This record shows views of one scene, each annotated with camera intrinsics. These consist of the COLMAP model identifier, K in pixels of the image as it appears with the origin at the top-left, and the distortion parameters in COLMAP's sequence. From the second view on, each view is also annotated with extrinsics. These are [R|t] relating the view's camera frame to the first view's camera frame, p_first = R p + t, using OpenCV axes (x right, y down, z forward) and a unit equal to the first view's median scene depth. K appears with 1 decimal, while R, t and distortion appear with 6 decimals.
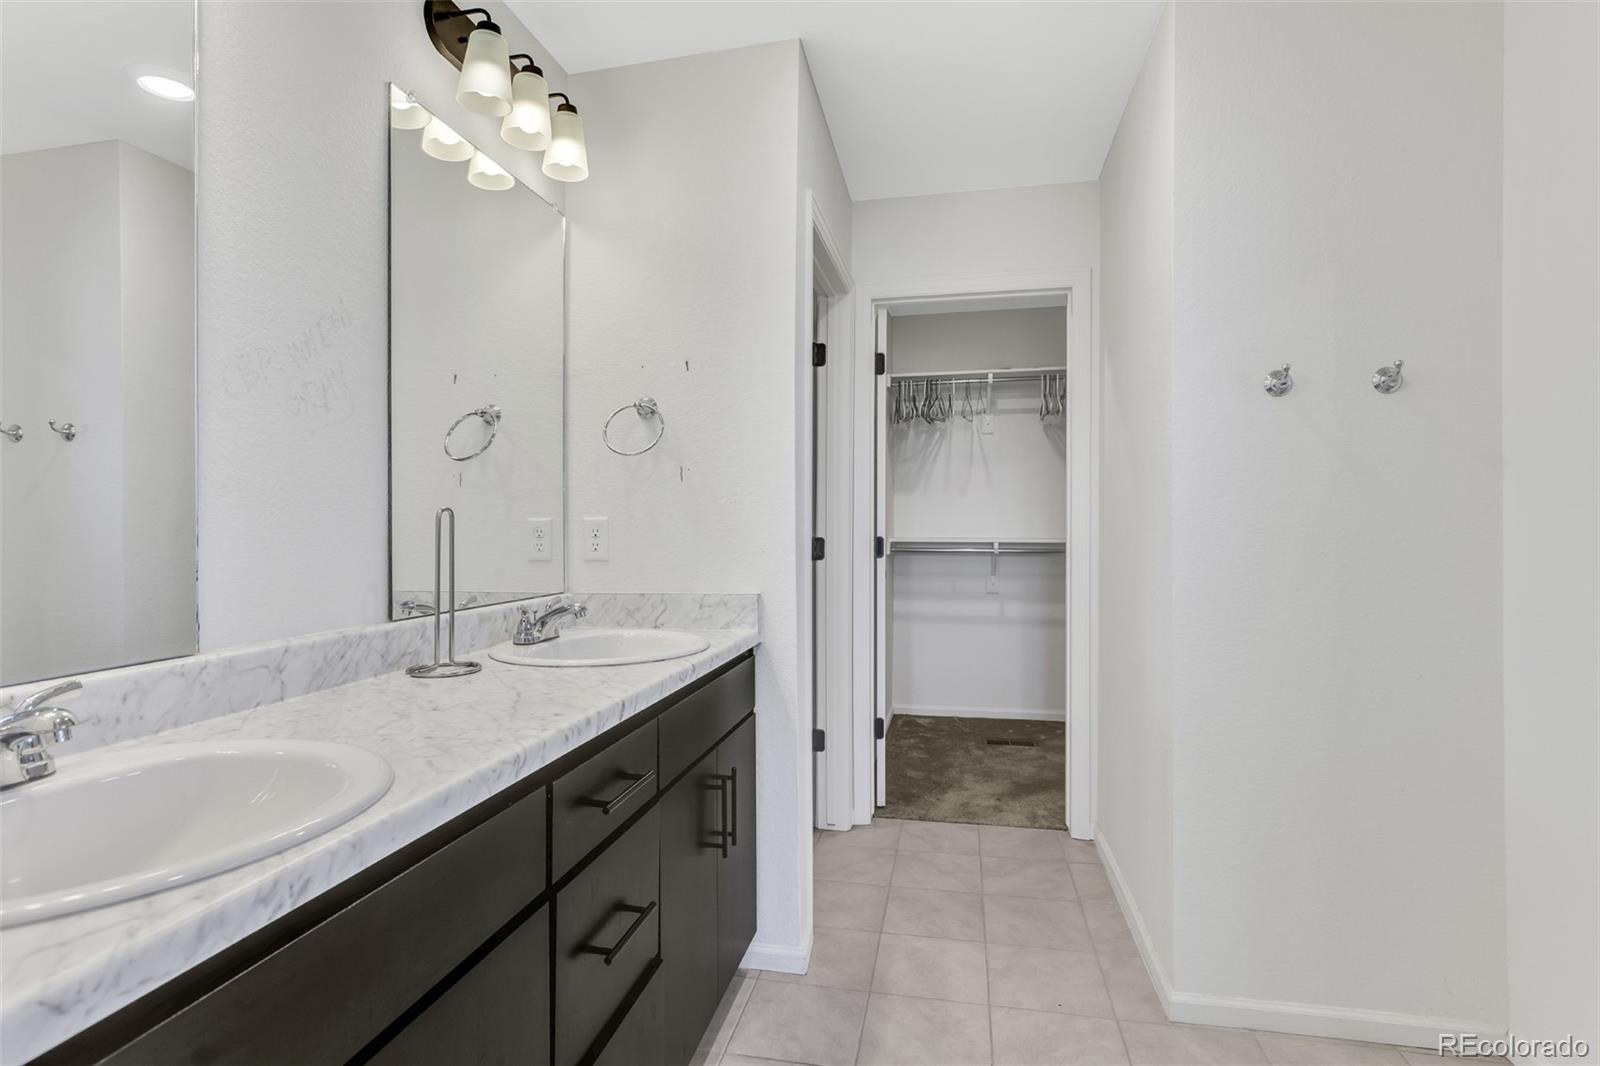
lens RADIAL K [[791.3, 0, 810.3], [0, 791.3, 532.4], [0, 0, 1]] dist [0.001482, 0.000716]
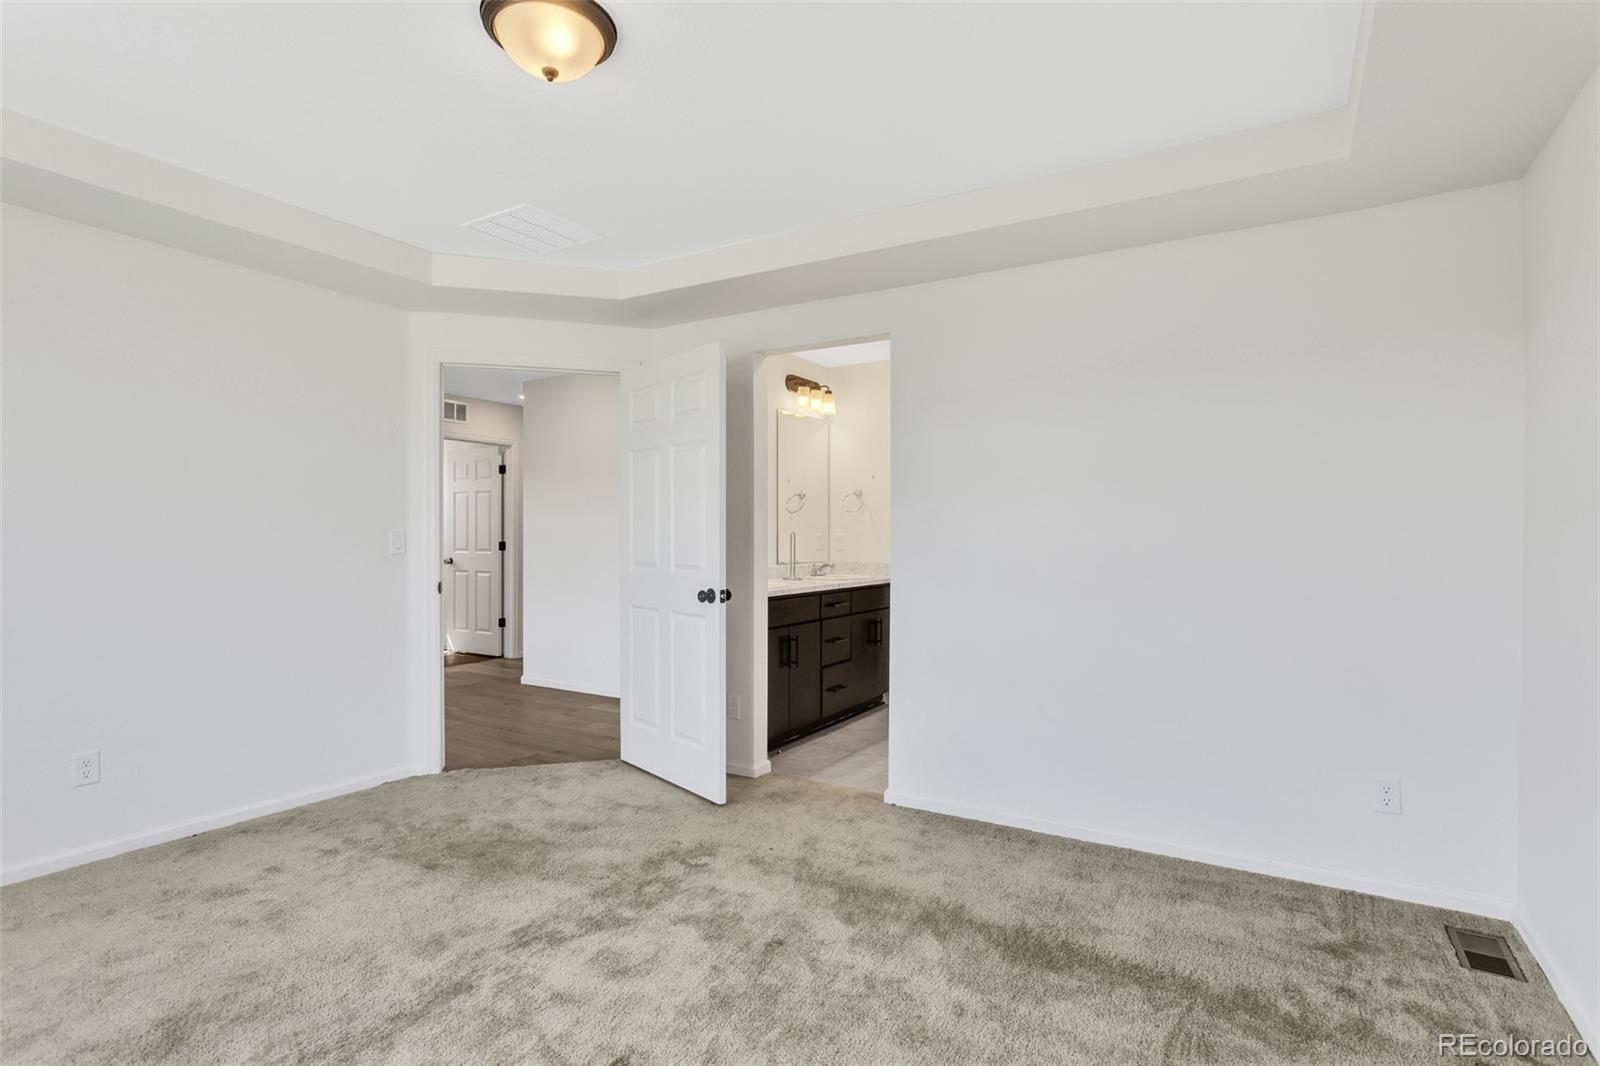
lens RADIAL K [[791.3, 0, 810.3], [0, 791.3, 532.4], [0, 0, 1]] dist [0.001482, 0.000716]
pose [[0.939191, -0.007237, -0.343319, 0.631579], [0.003176, 0.999918, -0.012389, 0.006870], [0.343380, 0.010546, 0.939137, -1.765624]]
